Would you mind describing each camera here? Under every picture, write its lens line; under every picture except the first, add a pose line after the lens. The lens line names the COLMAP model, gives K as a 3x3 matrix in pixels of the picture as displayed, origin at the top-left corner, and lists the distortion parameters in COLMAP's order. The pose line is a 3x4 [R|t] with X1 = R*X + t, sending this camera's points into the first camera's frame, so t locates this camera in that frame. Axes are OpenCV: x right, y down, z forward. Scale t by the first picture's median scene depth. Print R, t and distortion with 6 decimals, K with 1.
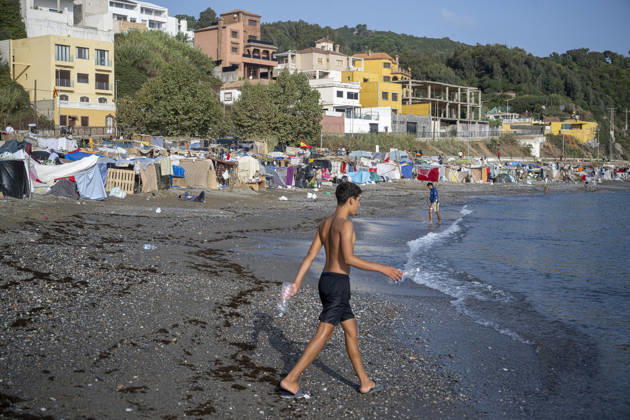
lens RADIAL K [[978.1, 0, 315.0], [0, 978.1, 210.0], [0, 0, 1]] dist [0.003526, 0.047524]
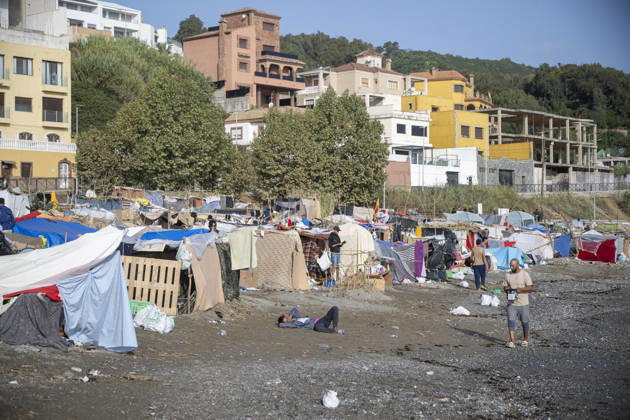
lens RADIAL K [[1343.4, 0, 315.0], [0, 1343.4, 210.0], [0, 0, 1]] dist [0.039678, -0.164409]
pose [[0.999901, -0.006544, -0.012496, -0.022468], [0.005747, 0.998013, -0.062751, -0.004803], [0.012882, 0.062673, 0.997951, 0.078127]]
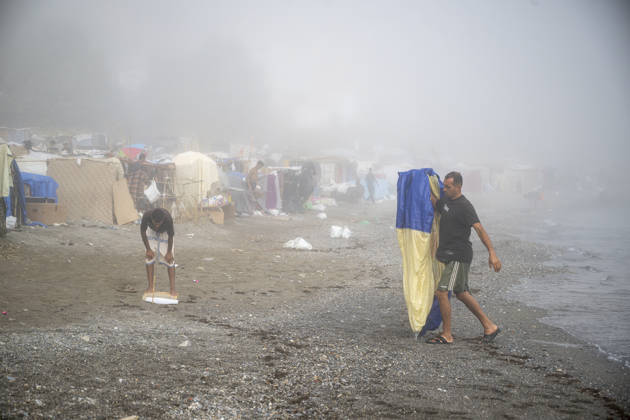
lens RADIAL K [[1200.0, 0, 315.0], [0, 1200.0, 210.0], [0, 0, 1]] dist [0.009809, 0.027508]
pose [[0.997434, -0.029528, 0.065213, -0.013613], [0.030590, 0.999414, -0.015349, -0.004378], [-0.064721, 0.017304, 0.997753, 0.115558]]
